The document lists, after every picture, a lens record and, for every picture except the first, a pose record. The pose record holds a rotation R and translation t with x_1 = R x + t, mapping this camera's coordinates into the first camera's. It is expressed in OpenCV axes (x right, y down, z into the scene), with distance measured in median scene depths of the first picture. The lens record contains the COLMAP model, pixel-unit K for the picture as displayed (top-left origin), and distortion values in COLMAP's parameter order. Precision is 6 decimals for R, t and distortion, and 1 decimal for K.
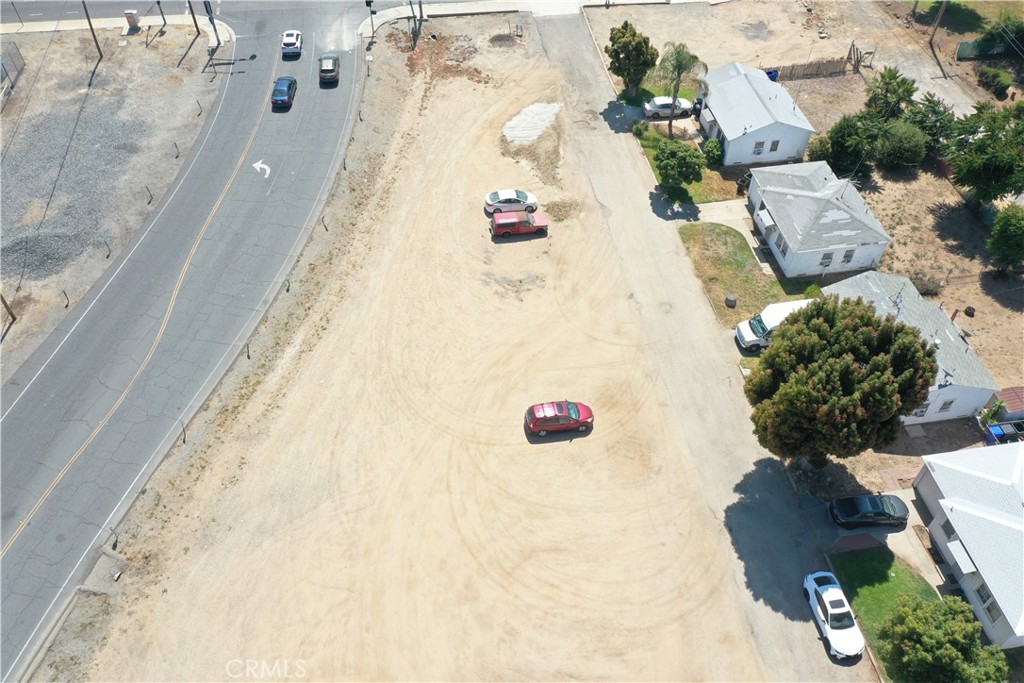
lens RADIAL K [[812.2, 0, 509.6], [0, 812.2, 340.1], [0, 0, 1]] dist [0.004556, 0.005694]
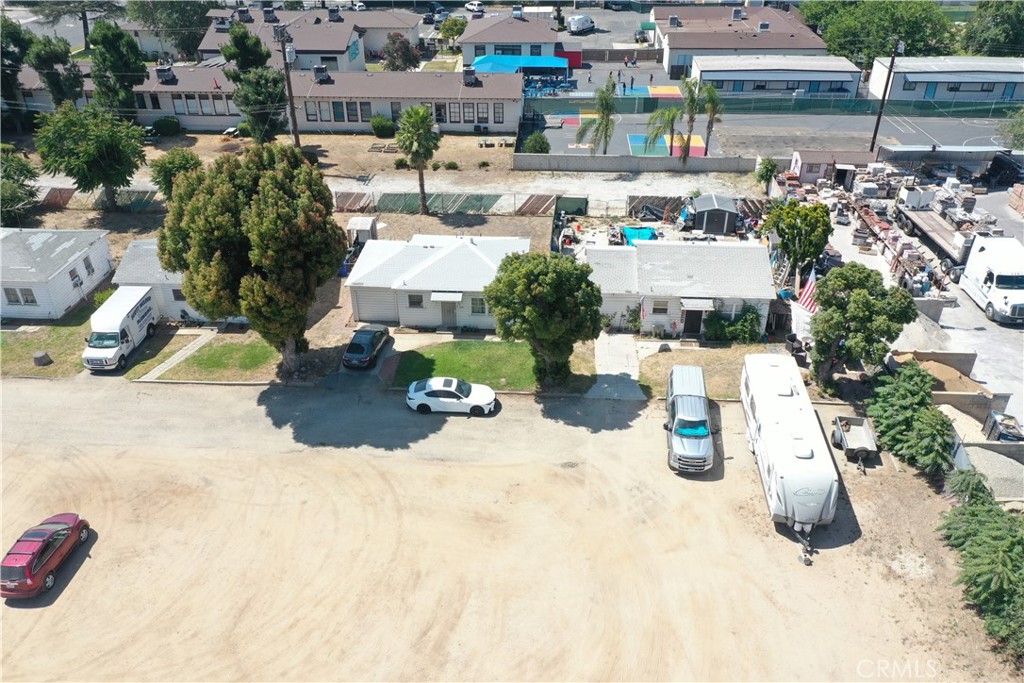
lens RADIAL K [[812.2, 0, 509.6], [0, 812.2, 346.3], [0, 0, 1]] dist [0.004556, 0.005694]
pose [[0.221761, -0.504034, 0.834728, -0.258824], [0.727903, 0.655178, 0.202235, 0.106841], [-0.648829, 0.562754, 0.512181, 0.300247]]
